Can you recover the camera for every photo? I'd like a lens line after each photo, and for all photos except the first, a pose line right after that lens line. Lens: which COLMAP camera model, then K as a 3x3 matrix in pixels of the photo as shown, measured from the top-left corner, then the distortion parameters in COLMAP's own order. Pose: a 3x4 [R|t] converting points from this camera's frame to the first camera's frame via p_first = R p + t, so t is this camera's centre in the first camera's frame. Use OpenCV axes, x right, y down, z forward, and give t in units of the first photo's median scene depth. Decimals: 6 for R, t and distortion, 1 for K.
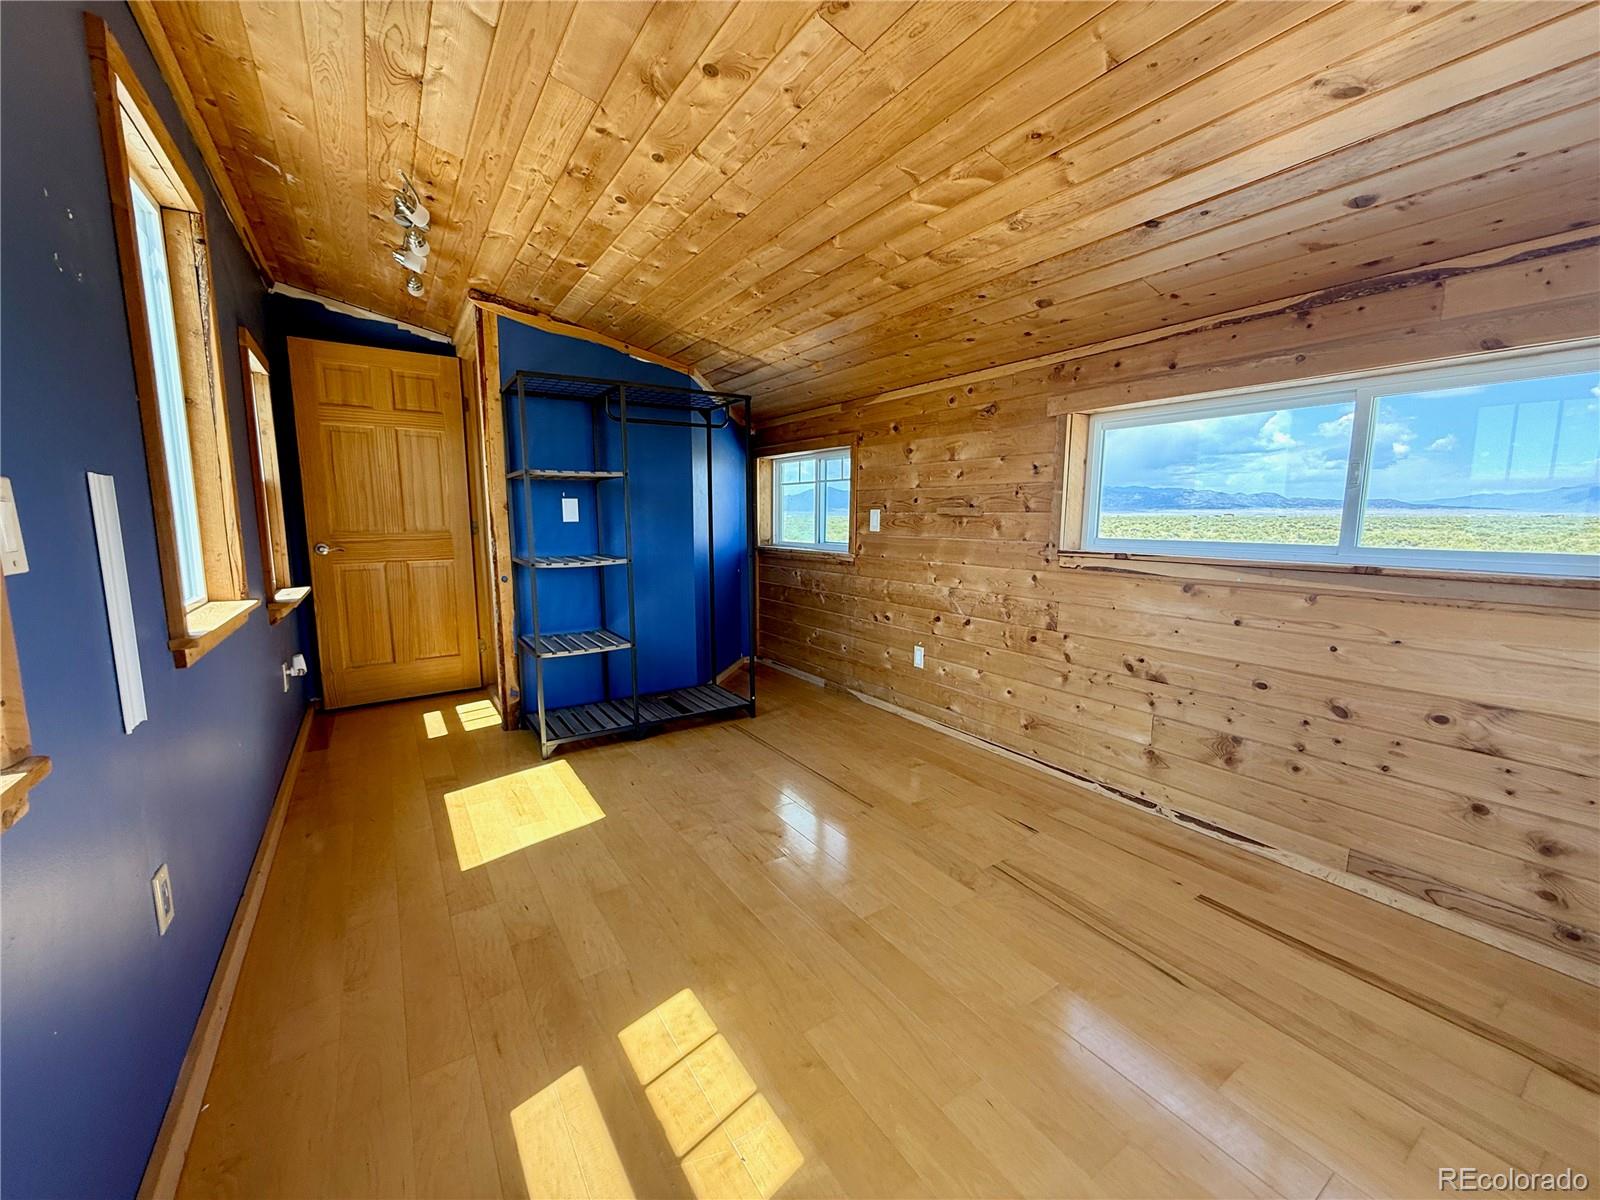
lens RADIAL K [[638.8, 0, 801.9], [0, 638.8, 602.7], [0, 0, 1]] dist [0.001635, -0.000319]
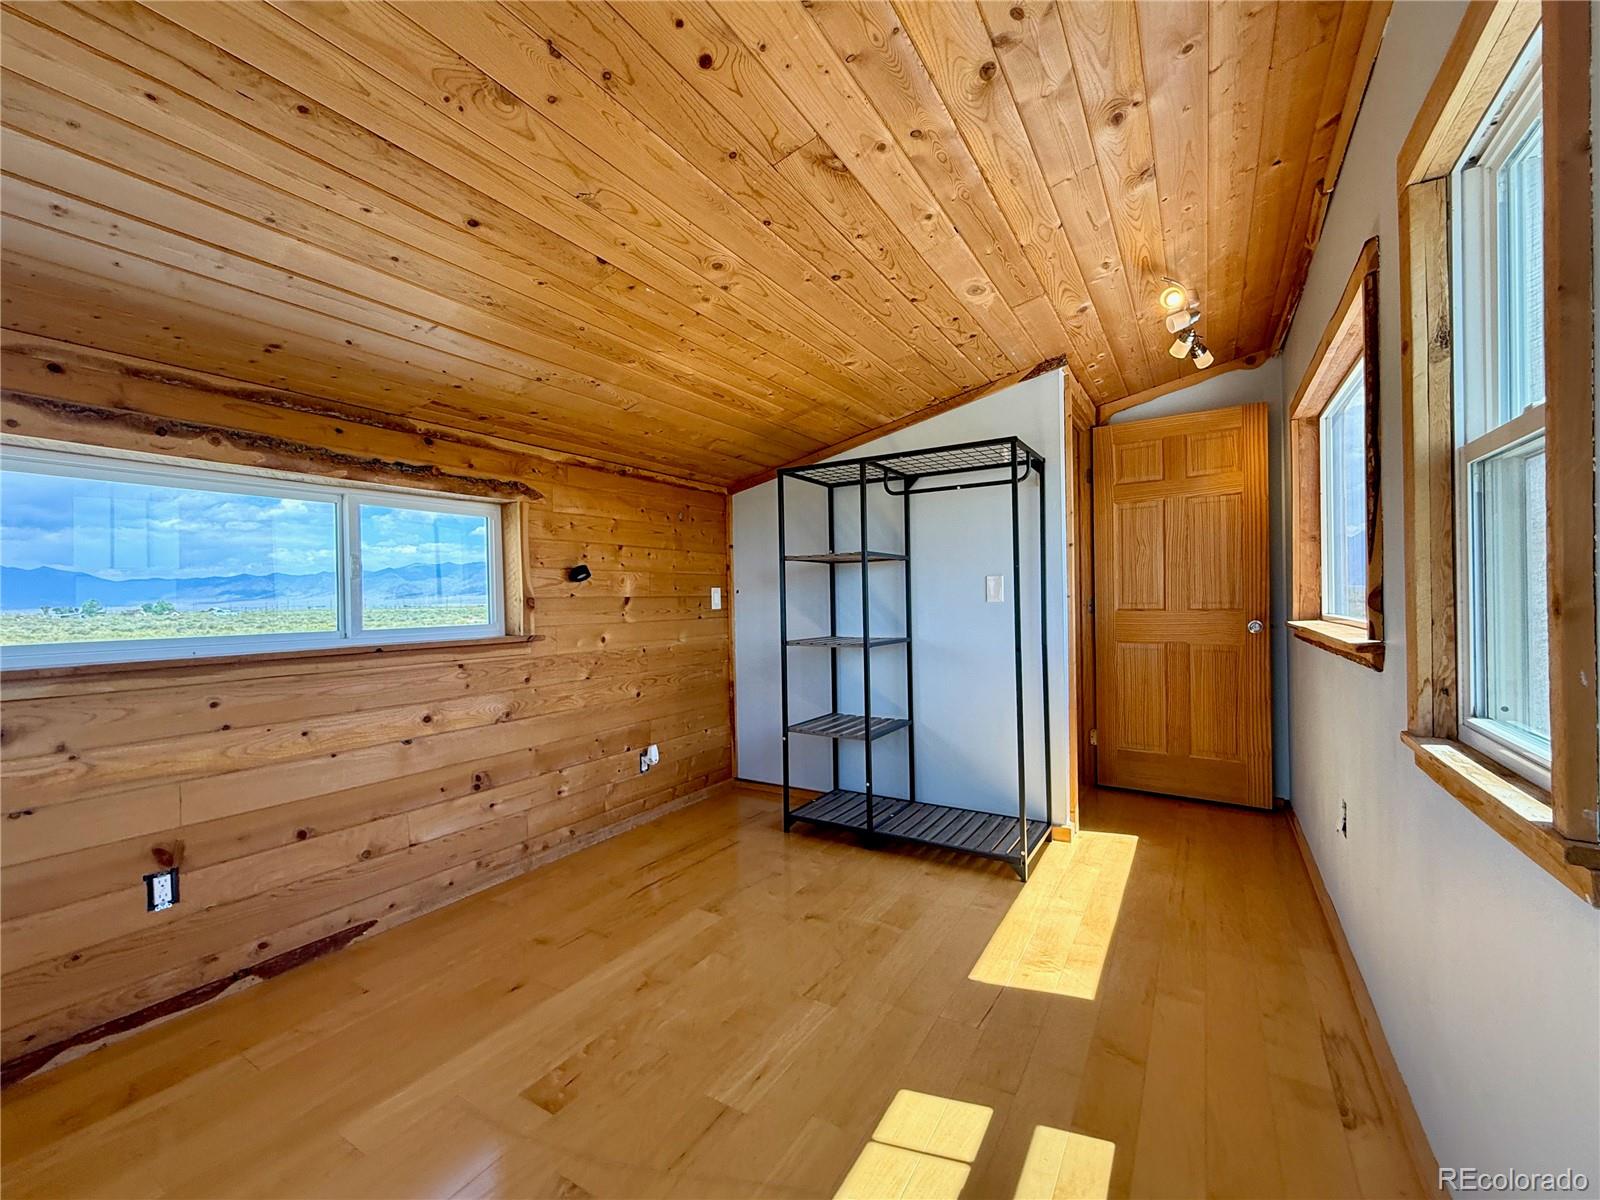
lens RADIAL K [[638.8, 0, 804.1], [0, 638.8, 604.4], [0, 0, 1]] dist [0.001635, -0.000319]
pose [[-0.417113, 0.001338, 0.908854, -0.694402], [0.136497, 0.988749, 0.061189, -0.126051], [-0.898546, 0.149578, -0.412603, 1.010213]]
